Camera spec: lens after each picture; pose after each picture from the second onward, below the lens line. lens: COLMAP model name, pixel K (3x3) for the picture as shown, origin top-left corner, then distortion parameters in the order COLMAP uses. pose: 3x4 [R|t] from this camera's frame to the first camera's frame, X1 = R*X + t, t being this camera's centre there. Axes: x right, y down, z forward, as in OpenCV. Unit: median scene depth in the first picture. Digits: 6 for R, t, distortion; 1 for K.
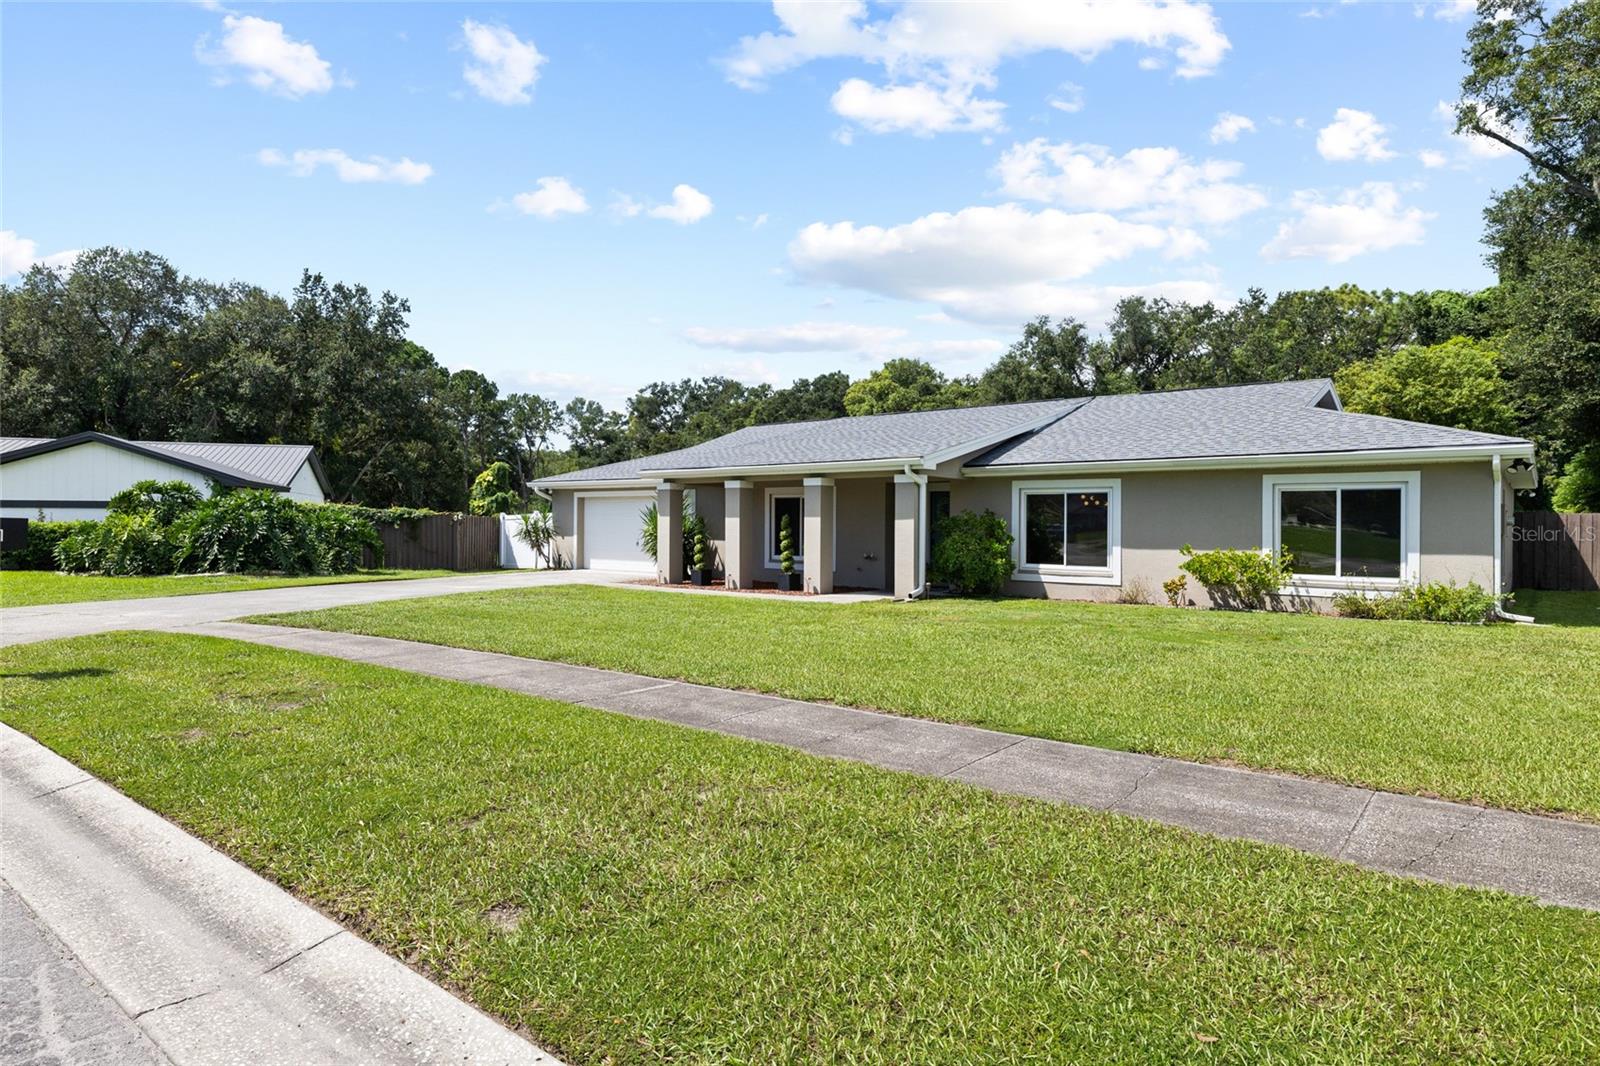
lens RADIAL K [[914.6, 0, 798.3], [0, 914.6, 511.2], [0, 0, 1]] dist [0.002380, 0.000434]
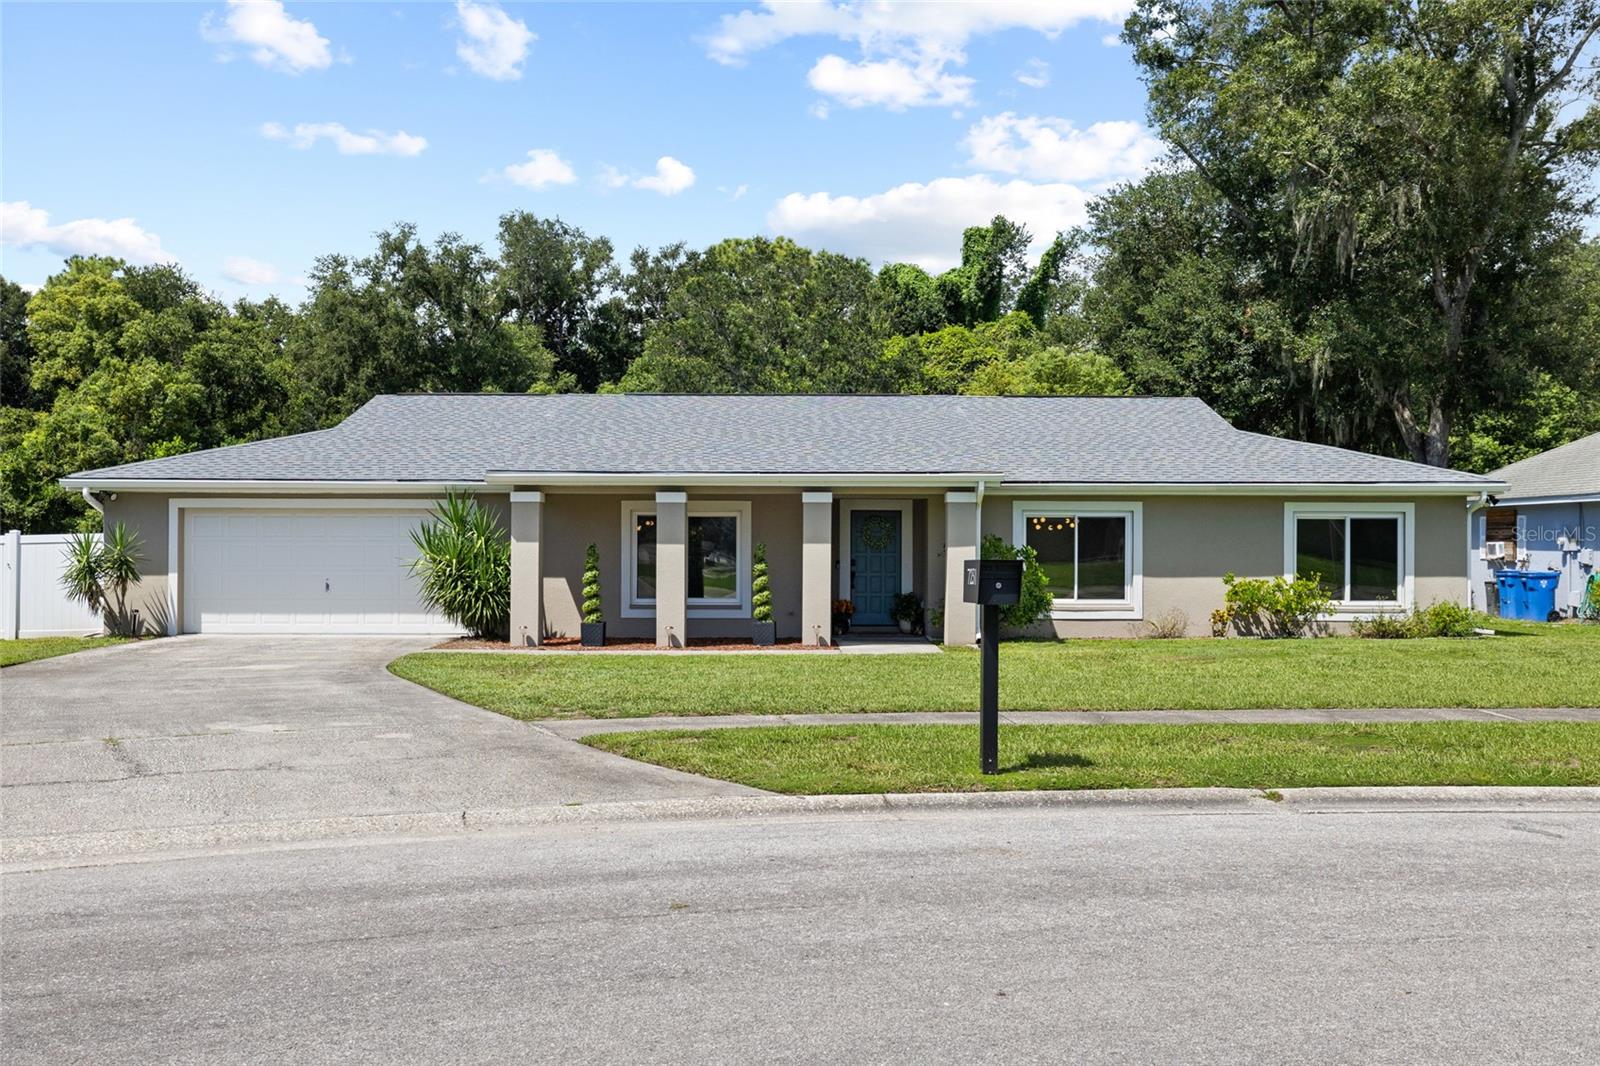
lens RADIAL K [[1462.2, 0, 800.0], [0, 1462.2, 533.0], [0, 0, 1]] dist [-0.013902, -0.013895]
pose [[0.774025, 0.000197, 0.633155, -0.817166], [-0.005640, 0.999962, 0.006585, -0.012167], [-0.633130, -0.008668, 0.773997, 0.088143]]
